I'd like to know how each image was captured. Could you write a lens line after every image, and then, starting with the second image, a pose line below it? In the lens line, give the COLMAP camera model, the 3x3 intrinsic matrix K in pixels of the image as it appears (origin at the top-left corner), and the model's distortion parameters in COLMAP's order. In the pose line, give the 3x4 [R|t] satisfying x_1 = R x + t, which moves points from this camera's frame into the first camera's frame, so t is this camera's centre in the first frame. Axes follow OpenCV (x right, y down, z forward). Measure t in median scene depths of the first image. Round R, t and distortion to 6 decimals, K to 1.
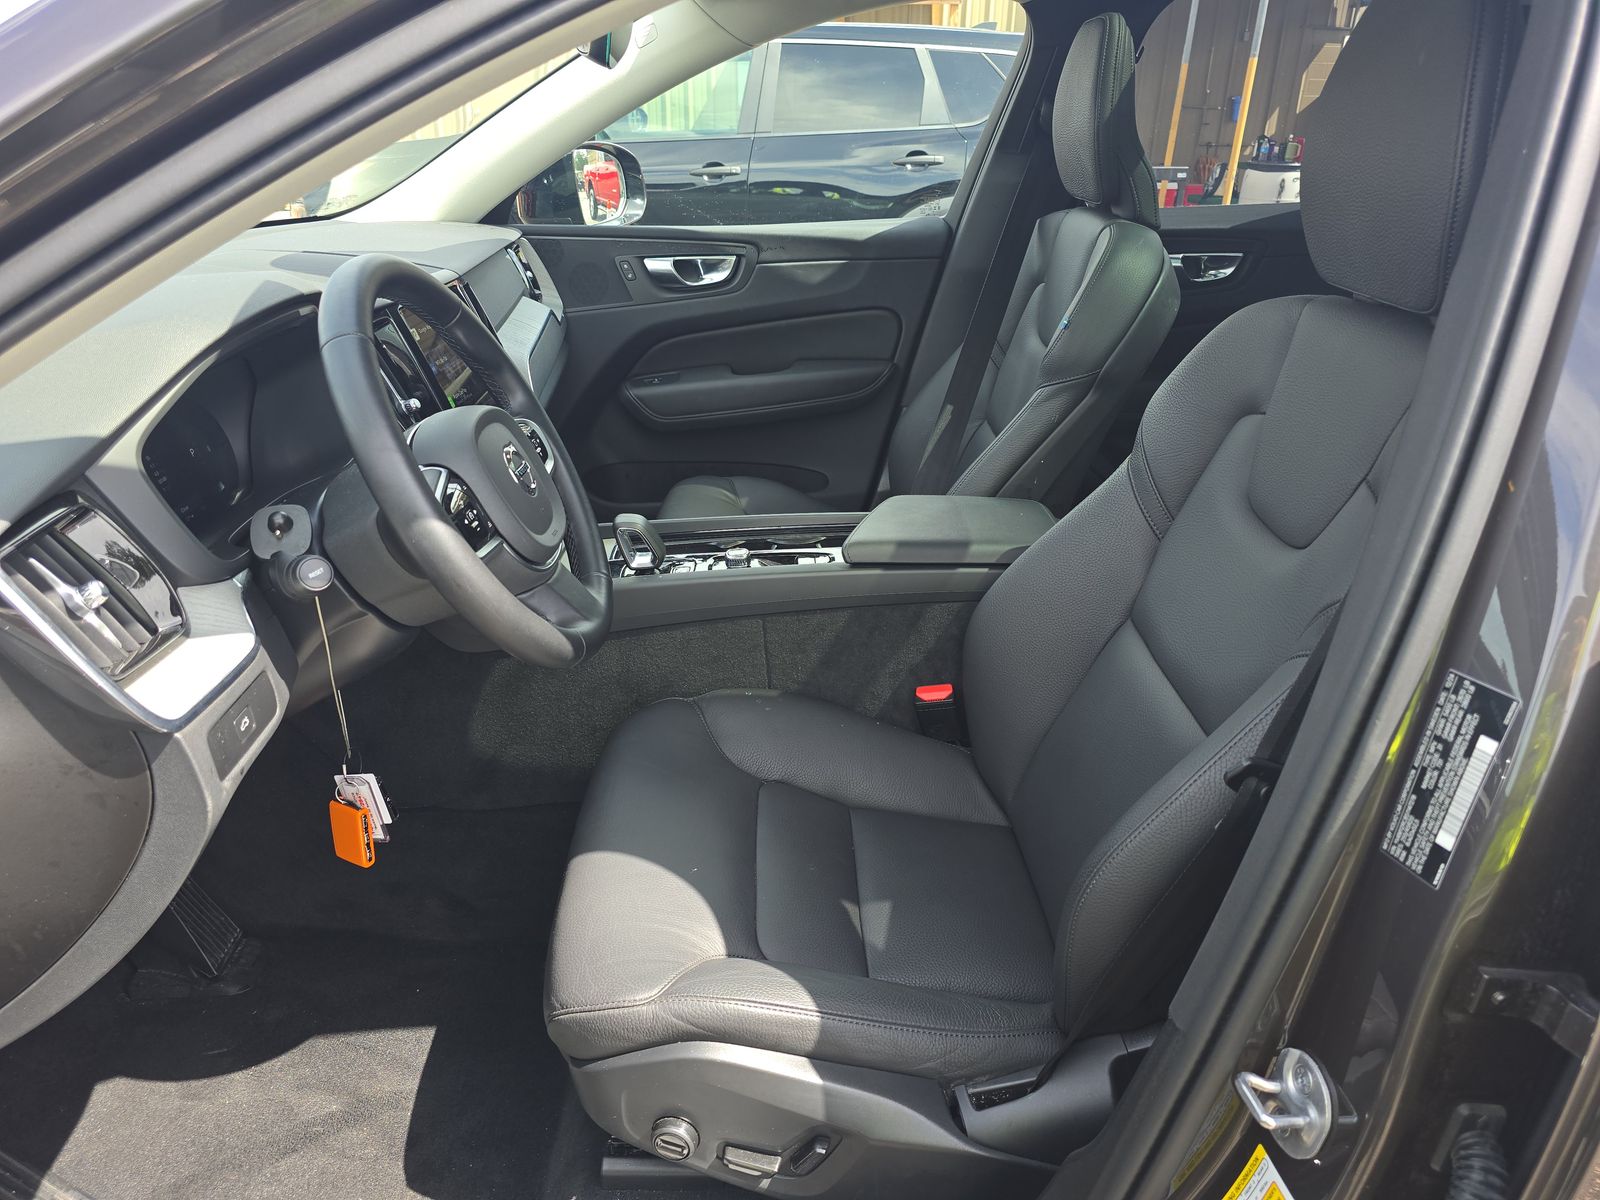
lens RADIAL K [[1083.4, 0, 807.3], [0, 1083.4, 601.3], [0, 0, 1]] dist [0.033201, -0.002061]
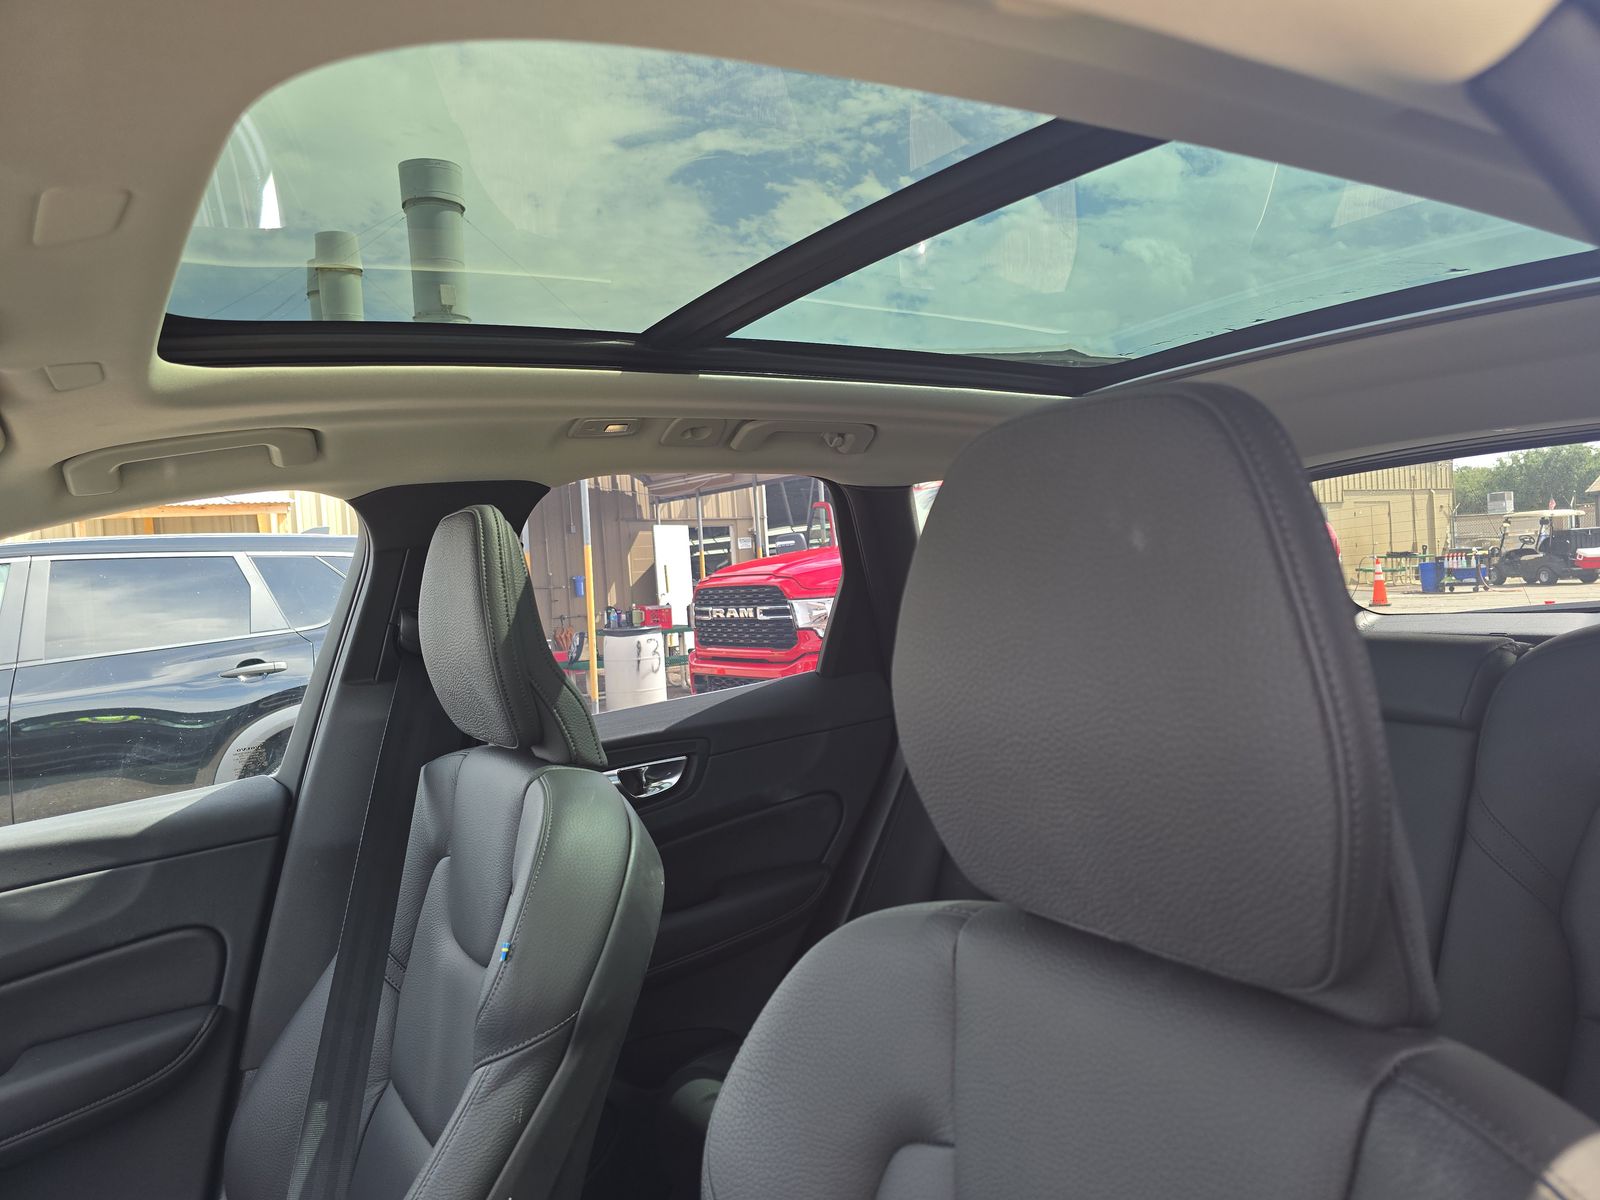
lens RADIAL K [[1083.4, 0, 804.2], [0, 1083.4, 594.6], [0, 0, 1]] dist [0.033201, -0.002061]
pose [[0.846427, -0.084563, 0.525747, 0.046163], [0.290854, 0.900442, -0.323432, -0.114397], [-0.446054, 0.426677, 0.786754, 0.220768]]
